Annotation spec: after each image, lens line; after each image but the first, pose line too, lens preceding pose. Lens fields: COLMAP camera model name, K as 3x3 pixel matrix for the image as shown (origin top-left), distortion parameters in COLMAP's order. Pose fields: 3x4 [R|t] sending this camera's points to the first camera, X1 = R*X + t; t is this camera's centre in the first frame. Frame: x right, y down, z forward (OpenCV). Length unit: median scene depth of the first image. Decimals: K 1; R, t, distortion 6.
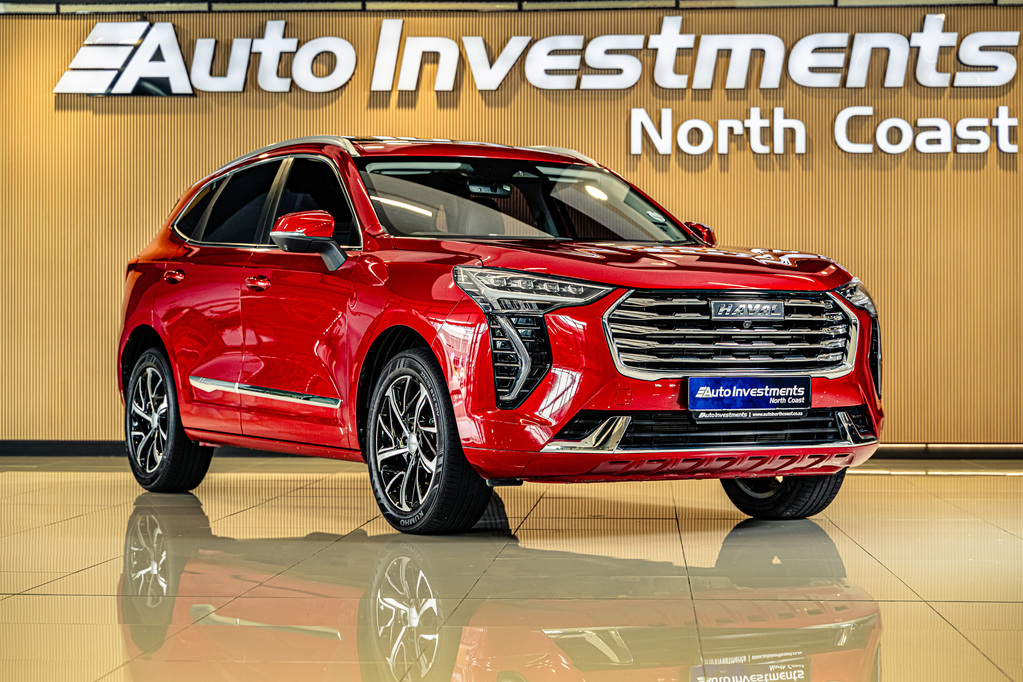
lens RADIAL K [[2214.2, 0, 511.5], [0, 2214.2, 341.0], [0, 0, 1]] dist [-0.003540, -0.074567]
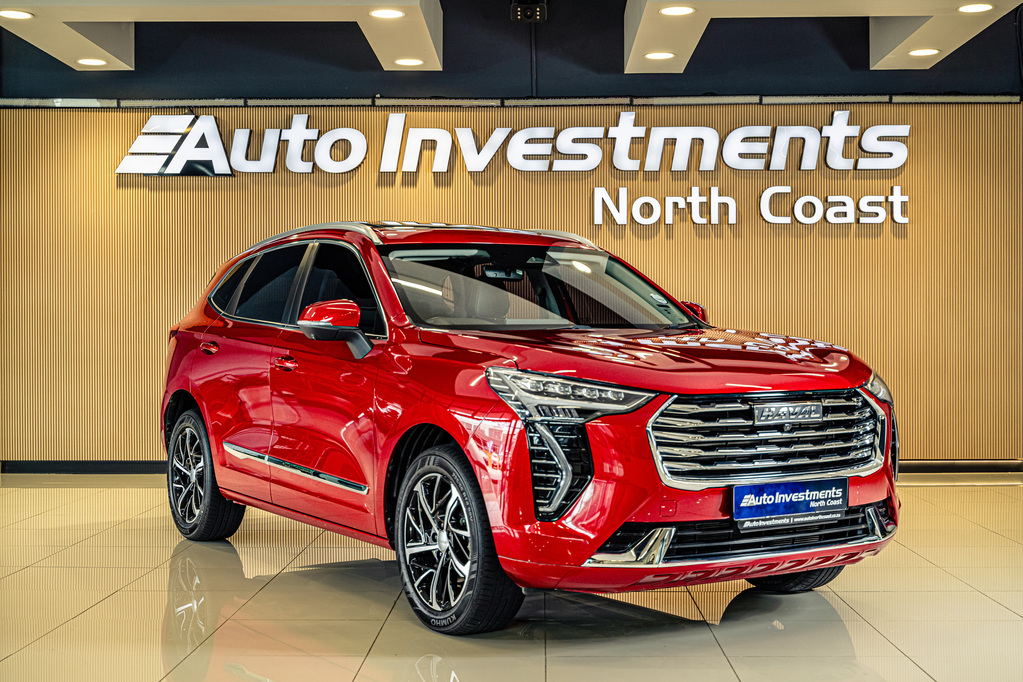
lens RADIAL K [[1431.7, 0, 511.5], [0, 1431.7, 341.0], [0, 0, 1]] dist [-0.005246, 0.030960]
pose [[0.999159, -0.003530, 0.040851, -0.023869], [0.002959, 0.999897, 0.014013, -0.031656], [-0.040896, -0.013880, 0.999067, 0.214473]]
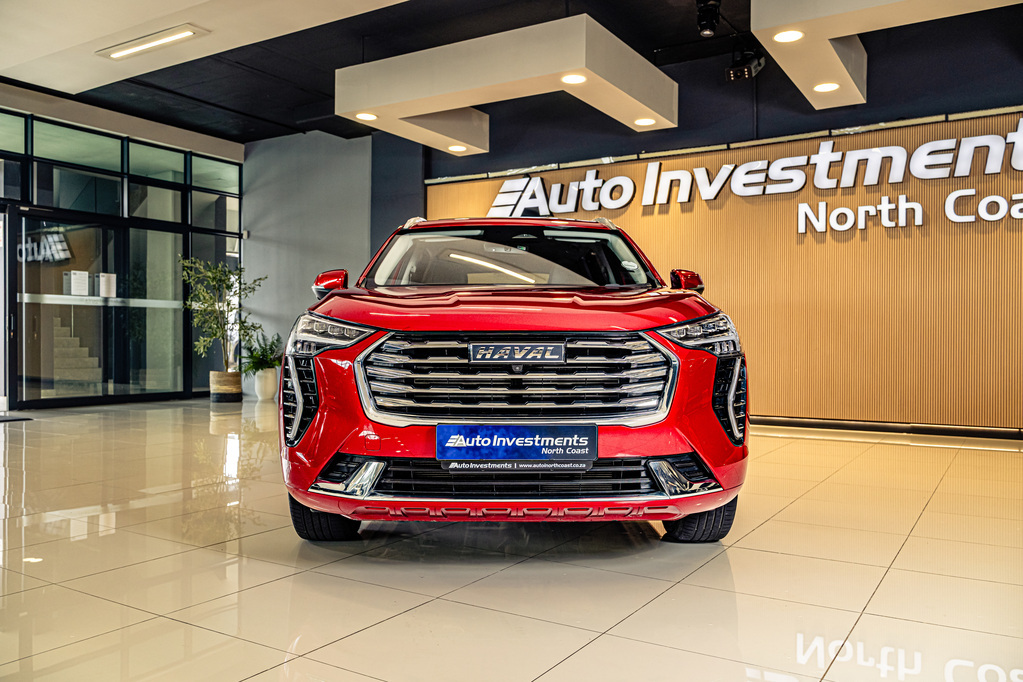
lens RADIAL K [[817.7, 0, 511.5], [0, 817.7, 341.0], [0, 0, 1]] dist [-0.004773, 0.001449]
pose [[0.875509, 0.002135, -0.483197, 0.155929], [0.000855, 0.999982, 0.005967, -0.012115], [0.483201, -0.005637, 0.875491, 0.400900]]
